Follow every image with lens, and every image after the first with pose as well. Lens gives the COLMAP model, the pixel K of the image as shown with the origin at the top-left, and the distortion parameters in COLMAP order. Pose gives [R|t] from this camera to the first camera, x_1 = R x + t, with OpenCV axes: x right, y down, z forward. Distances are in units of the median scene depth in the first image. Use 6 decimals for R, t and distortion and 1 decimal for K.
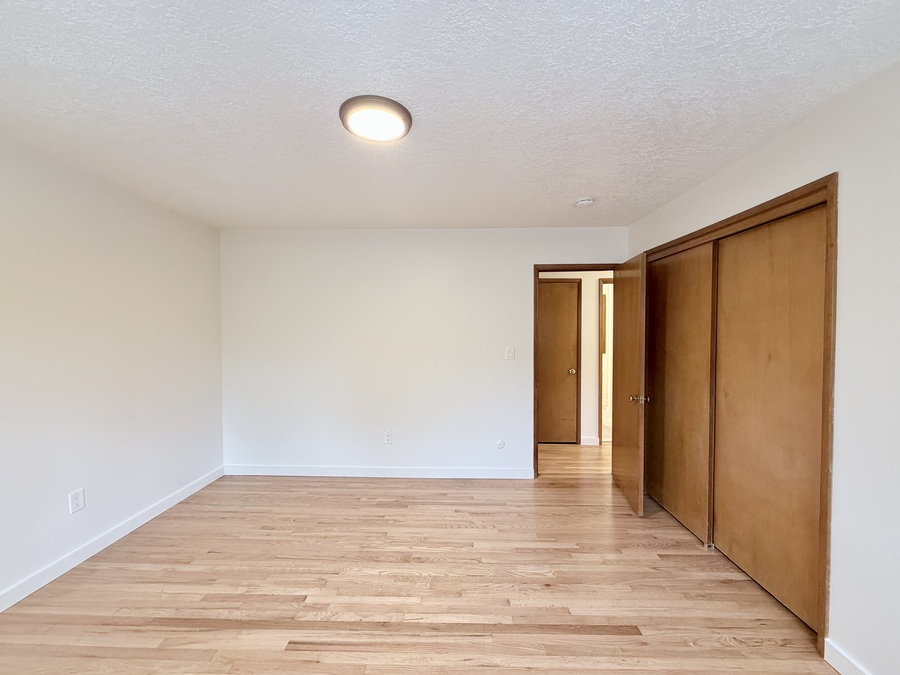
lens RADIAL K [[358.6, 0, 448.6], [0, 358.6, 338.3], [0, 0, 1]] dist [-0.000031, -0.000216]
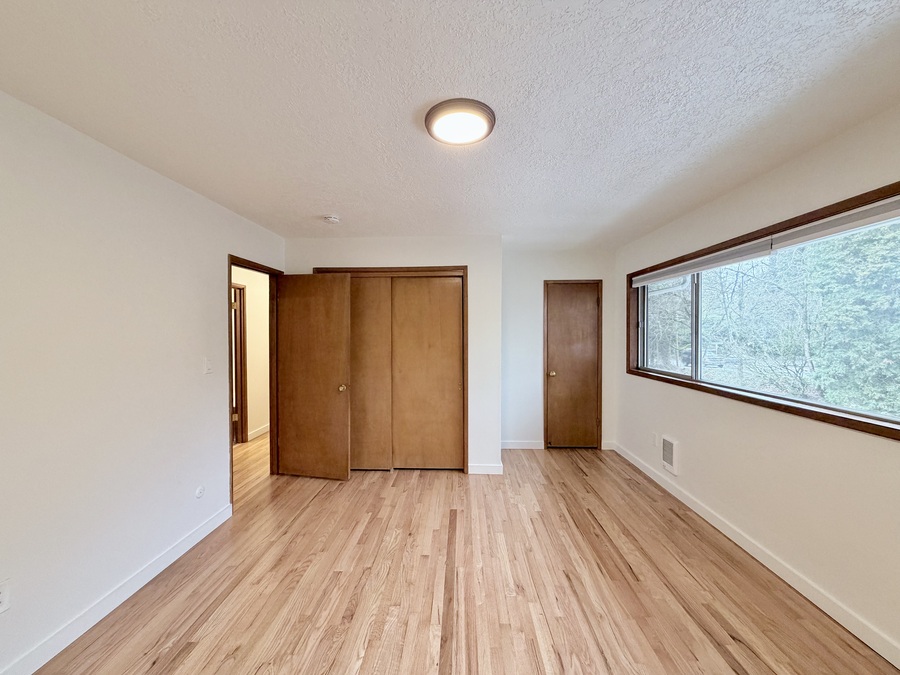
lens RADIAL K [[358.6, 0, 447.6], [0, 358.6, 336.9], [0, 0, 1]] dist [-0.000031, -0.000216]
pose [[0.014348, -0.008711, 0.999859, -0.893410], [0.033763, 0.999396, 0.008223, -0.008110], [-0.999327, 0.033641, 0.014634, 0.759552]]
